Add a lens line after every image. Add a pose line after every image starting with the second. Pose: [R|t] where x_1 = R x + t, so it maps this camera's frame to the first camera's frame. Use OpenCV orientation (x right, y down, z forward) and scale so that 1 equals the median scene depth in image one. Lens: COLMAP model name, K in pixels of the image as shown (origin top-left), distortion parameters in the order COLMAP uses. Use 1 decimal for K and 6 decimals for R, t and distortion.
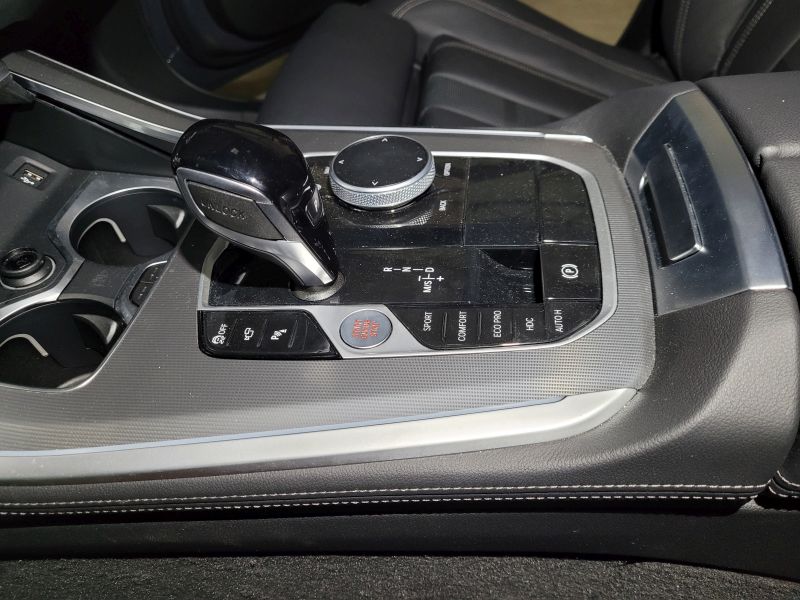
lens RADIAL K [[599.4, 0, 400.0], [0, 599.4, 300.0], [0, 0, 1]] dist [-0.006143, -0.006318]
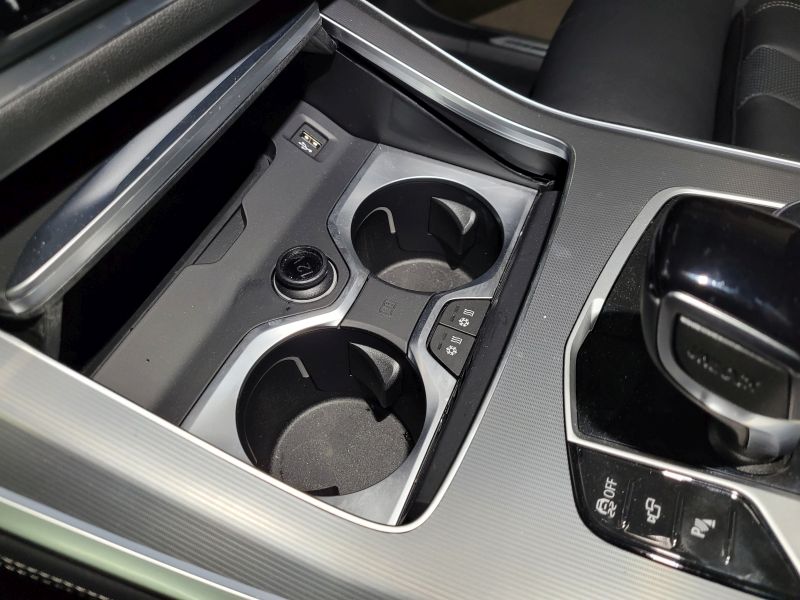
lens RADIAL K [[599.4, 0, 400.0], [0, 599.4, 300.0], [0, 0, 1]] dist [-0.006143, -0.006318]
pose [[0.955348, 0.218771, -0.198619, -0.314358], [-0.192110, 0.970597, 0.145035, -0.152660], [0.224508, -0.100402, 0.969286, 0.222857]]
